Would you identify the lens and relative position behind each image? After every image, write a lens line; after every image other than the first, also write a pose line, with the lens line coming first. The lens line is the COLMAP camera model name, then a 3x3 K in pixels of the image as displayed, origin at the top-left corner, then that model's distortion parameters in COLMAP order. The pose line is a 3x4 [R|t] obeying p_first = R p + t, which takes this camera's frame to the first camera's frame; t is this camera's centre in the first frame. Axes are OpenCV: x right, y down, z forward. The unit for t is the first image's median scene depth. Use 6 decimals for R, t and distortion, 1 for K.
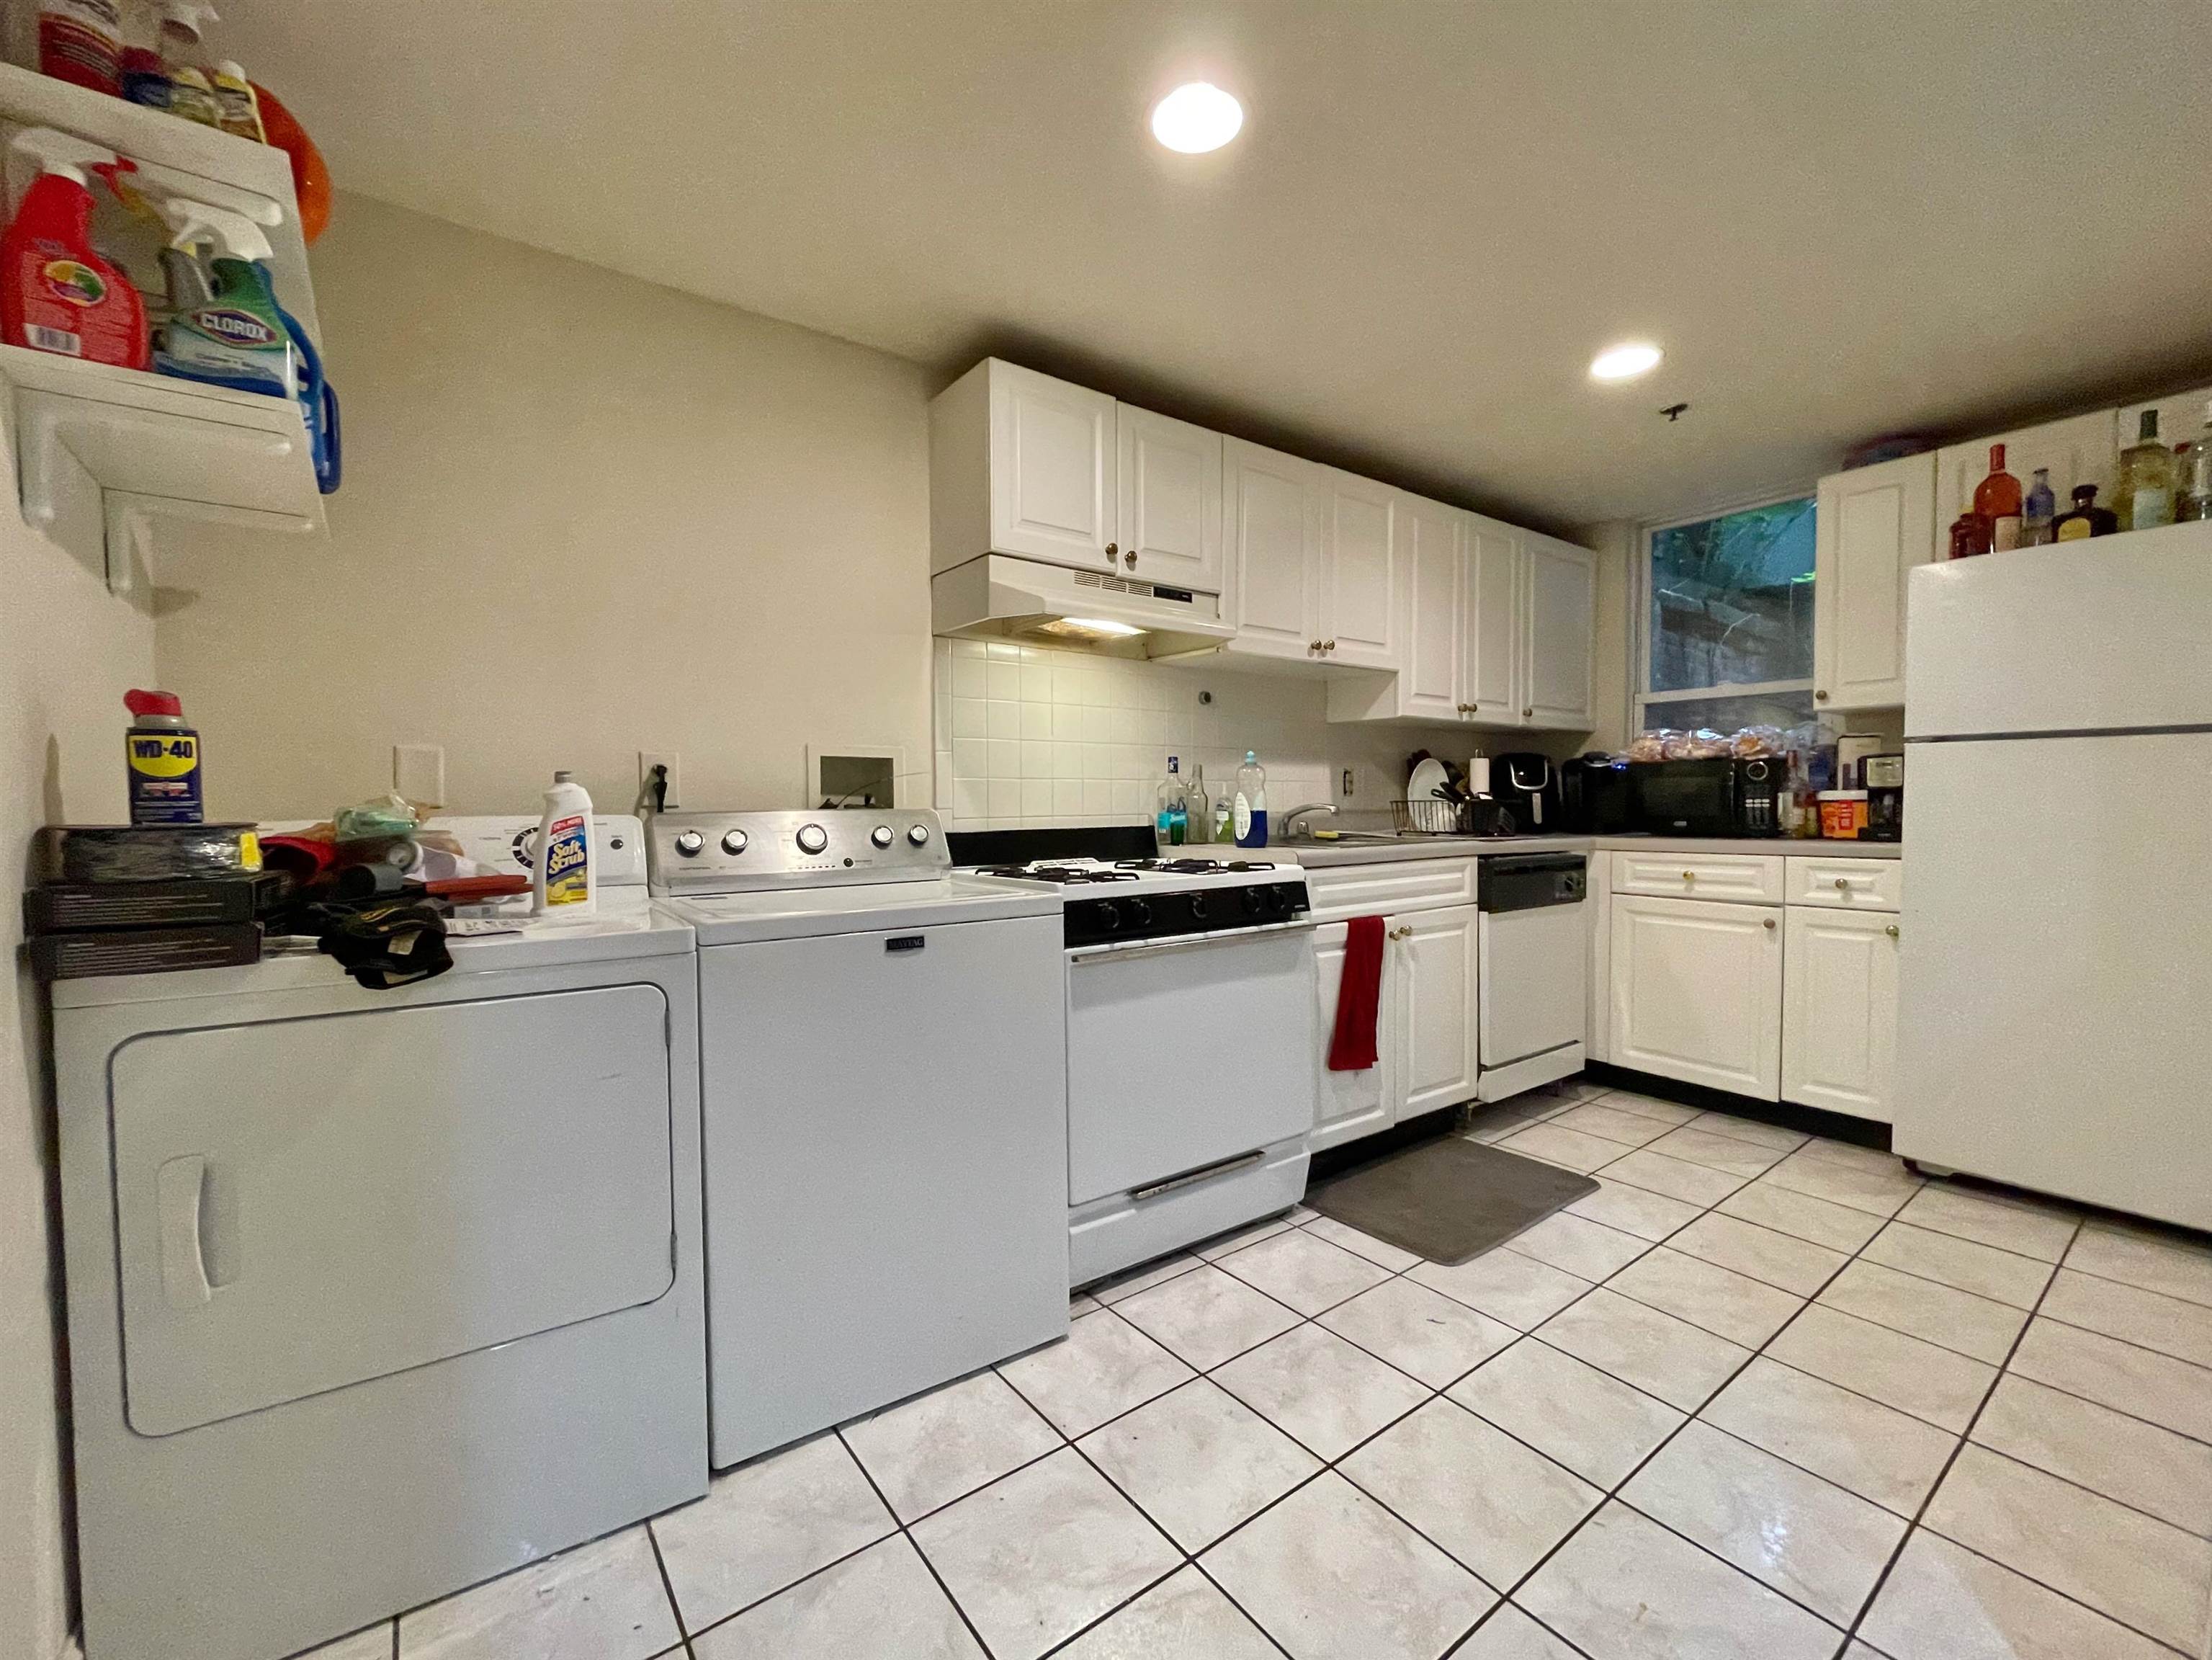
lens RADIAL K [[902.4, 0, 1090.5], [0, 902.4, 831.2], [0, 0, 1]] dist [-0.004258, 0.000001]
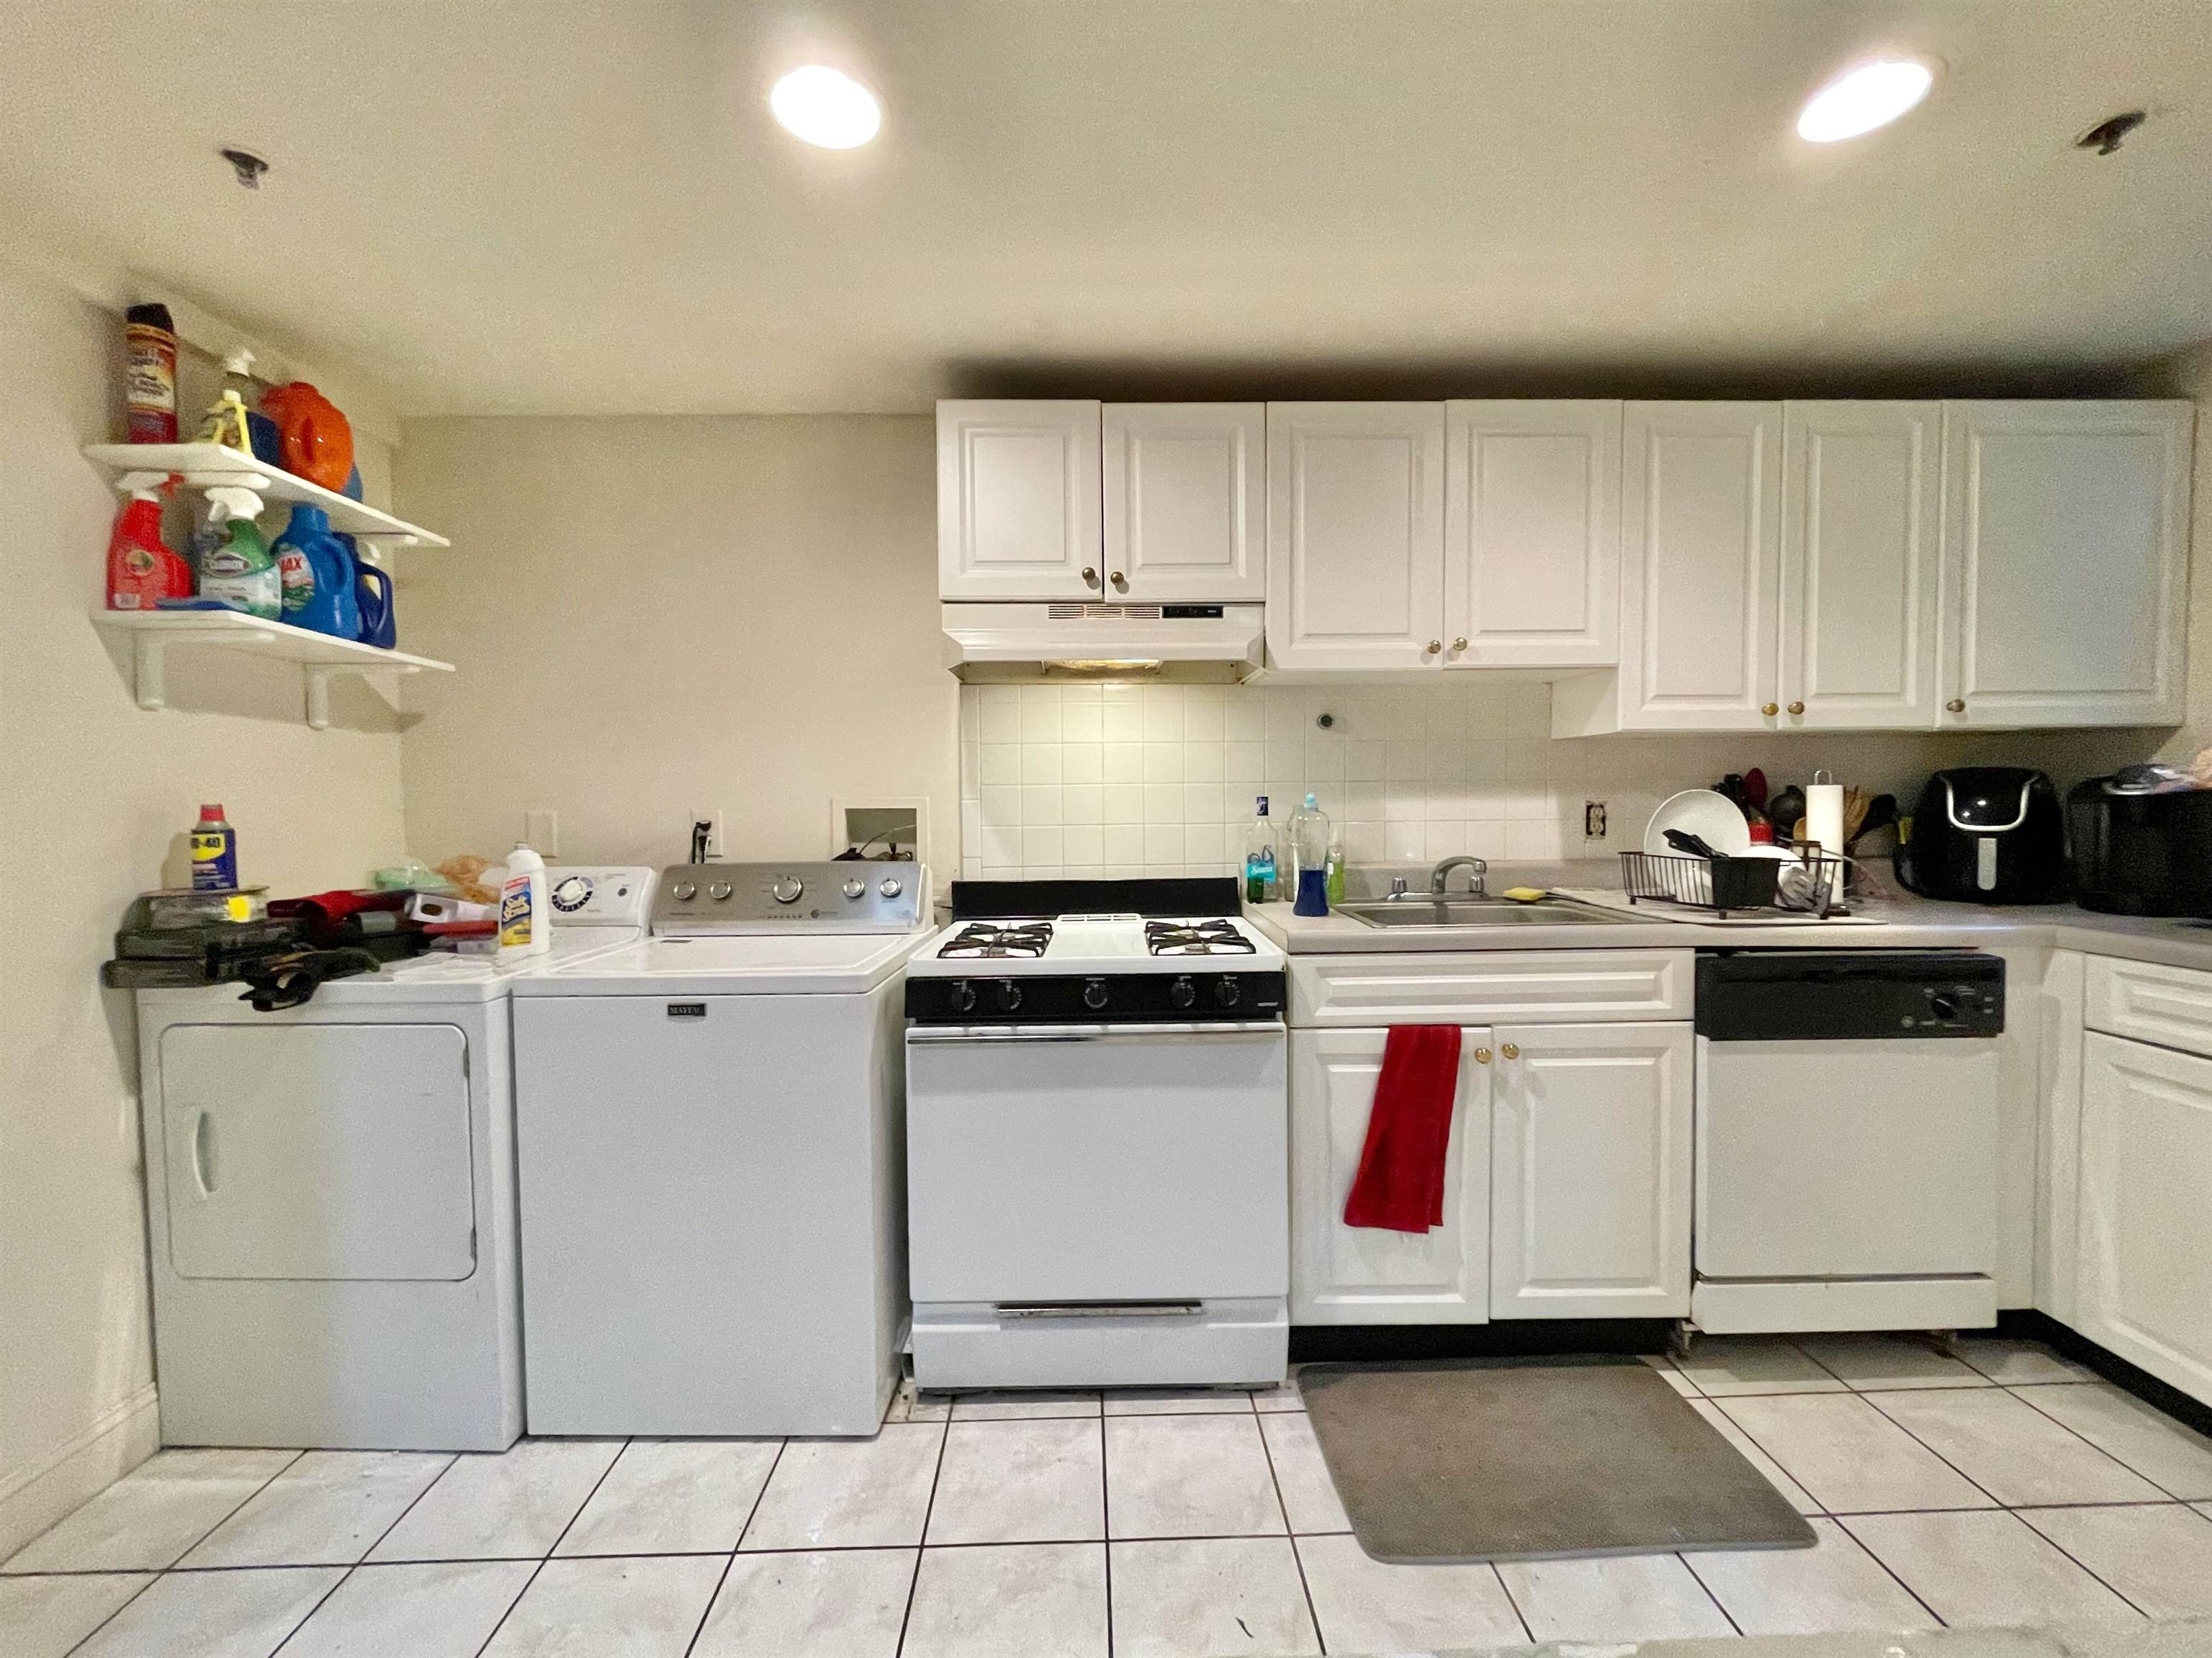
lens RADIAL K [[902.2, 0, 1112.6], [0, 902.2, 829.6], [0, 0, 1]] dist [-0.004258, 0.000001]
pose [[0.823734, 0.018383, -0.566678, 0.531622], [-0.013700, 0.999828, 0.012520, -0.070914], [0.566810, -0.002549, 0.823844, 0.274694]]
